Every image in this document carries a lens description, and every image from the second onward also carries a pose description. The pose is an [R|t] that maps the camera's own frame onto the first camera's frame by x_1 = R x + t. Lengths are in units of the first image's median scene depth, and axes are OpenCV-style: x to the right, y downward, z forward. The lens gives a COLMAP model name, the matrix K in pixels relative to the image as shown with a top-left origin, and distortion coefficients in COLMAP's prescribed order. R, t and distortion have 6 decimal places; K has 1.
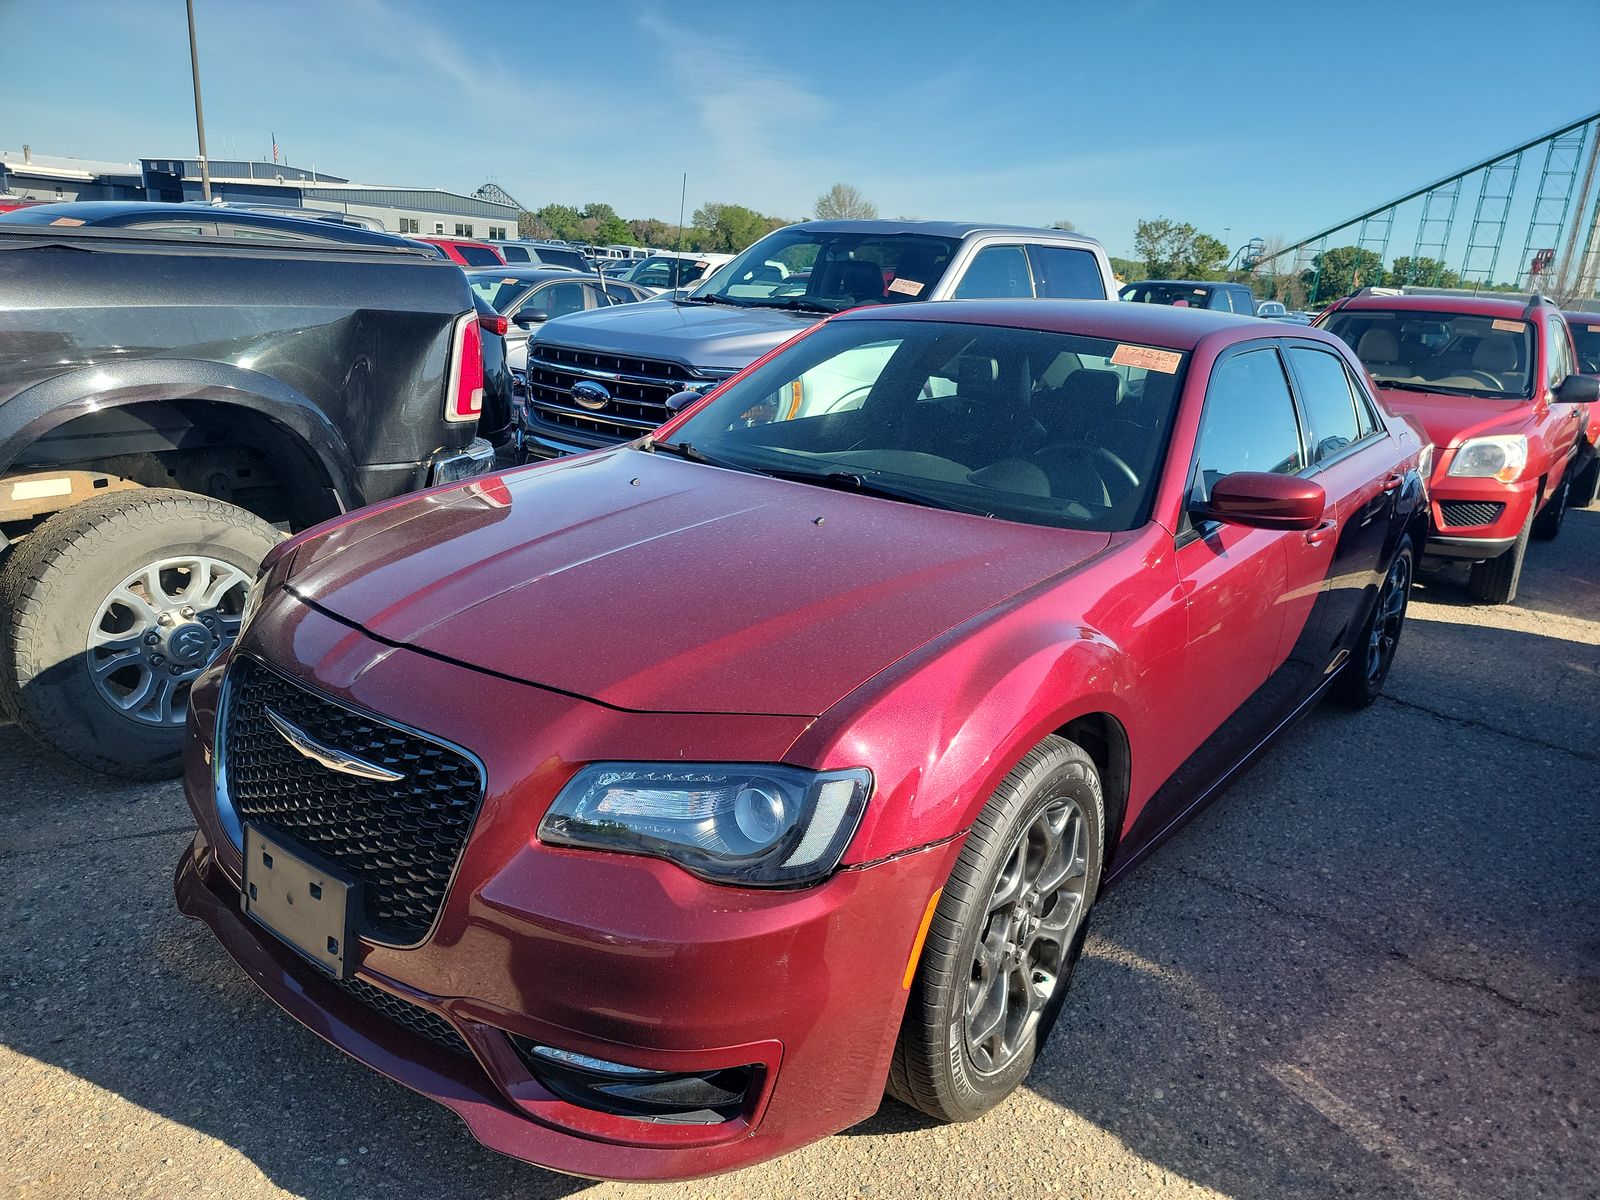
lens RADIAL K [[1207.4, 0, 800.4], [0, 1207.4, 604.7], [0, 0, 1]] dist [0.082594, -0.066278]
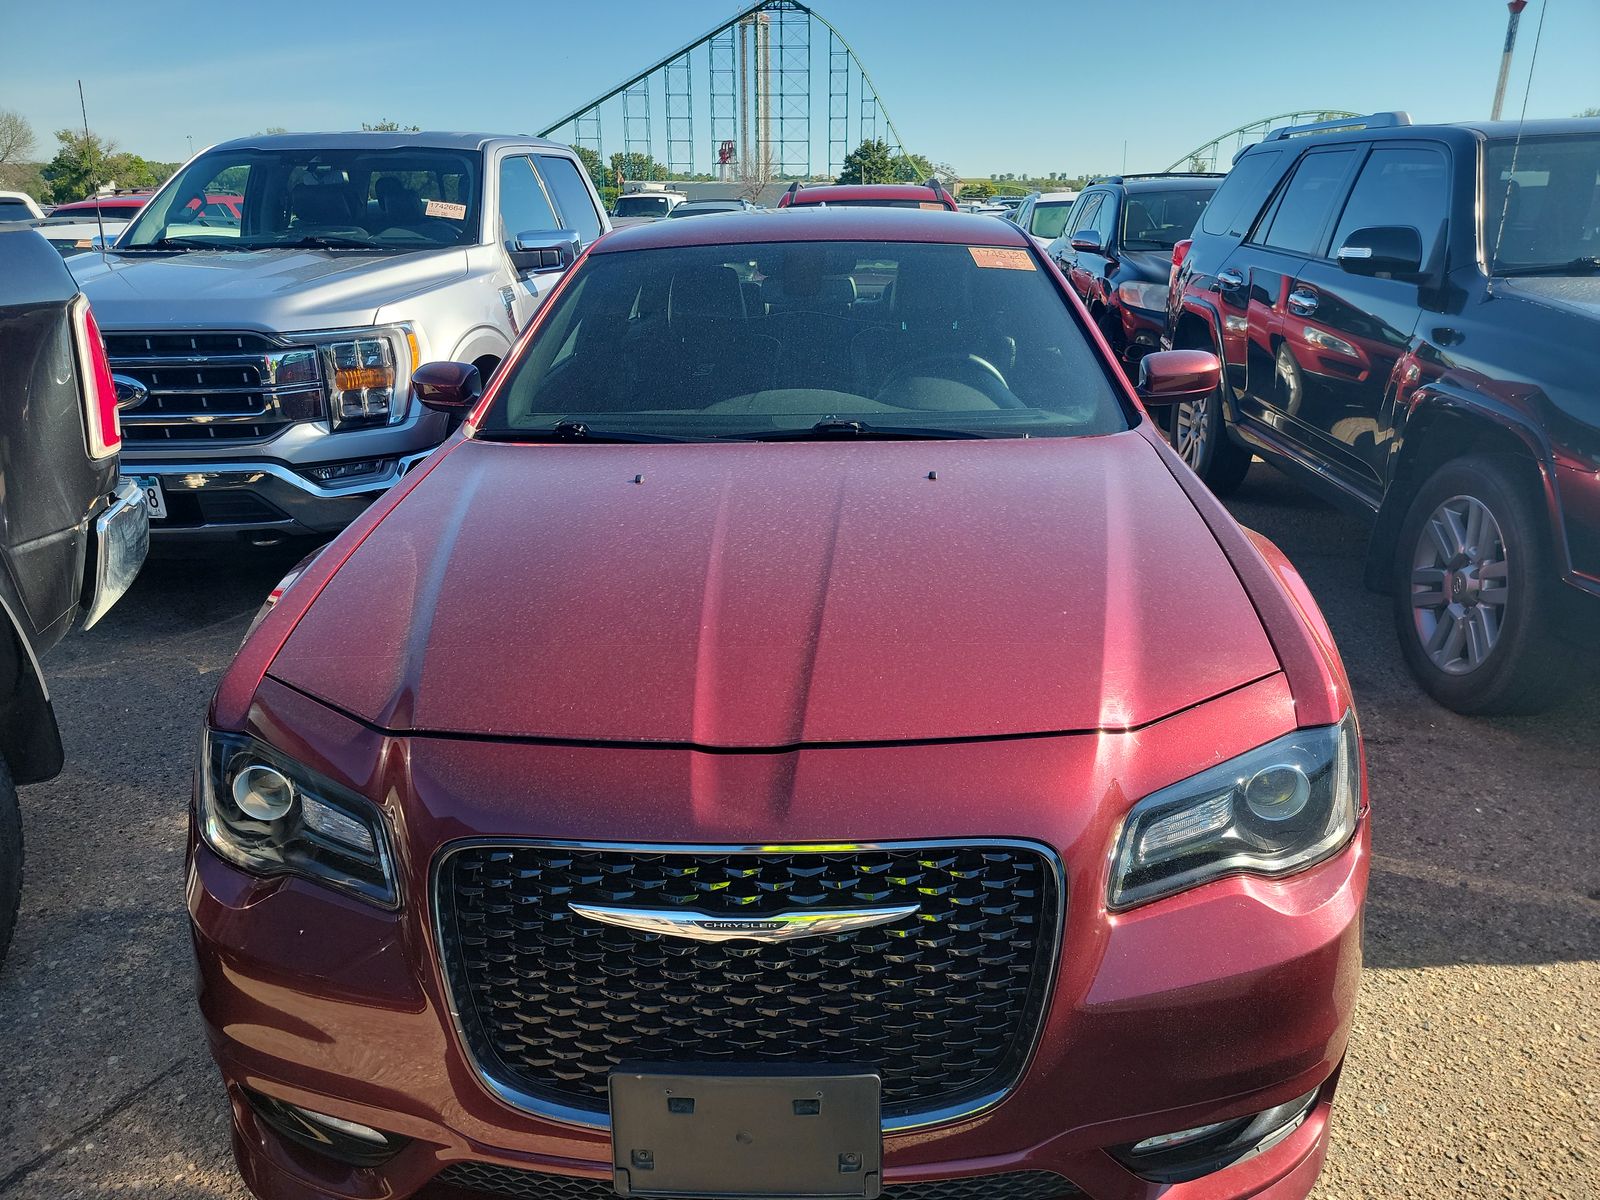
lens RADIAL K [[1207.4, 0, 799.1], [0, 1207.4, 597.0], [0, 0, 1]] dist [0.082594, -0.066278]
pose [[0.797681, -0.256470, 0.545828, -0.260437], [0.220703, 0.966428, 0.131560, -0.055564], [-0.561244, 0.015523, 0.827505, 0.145769]]
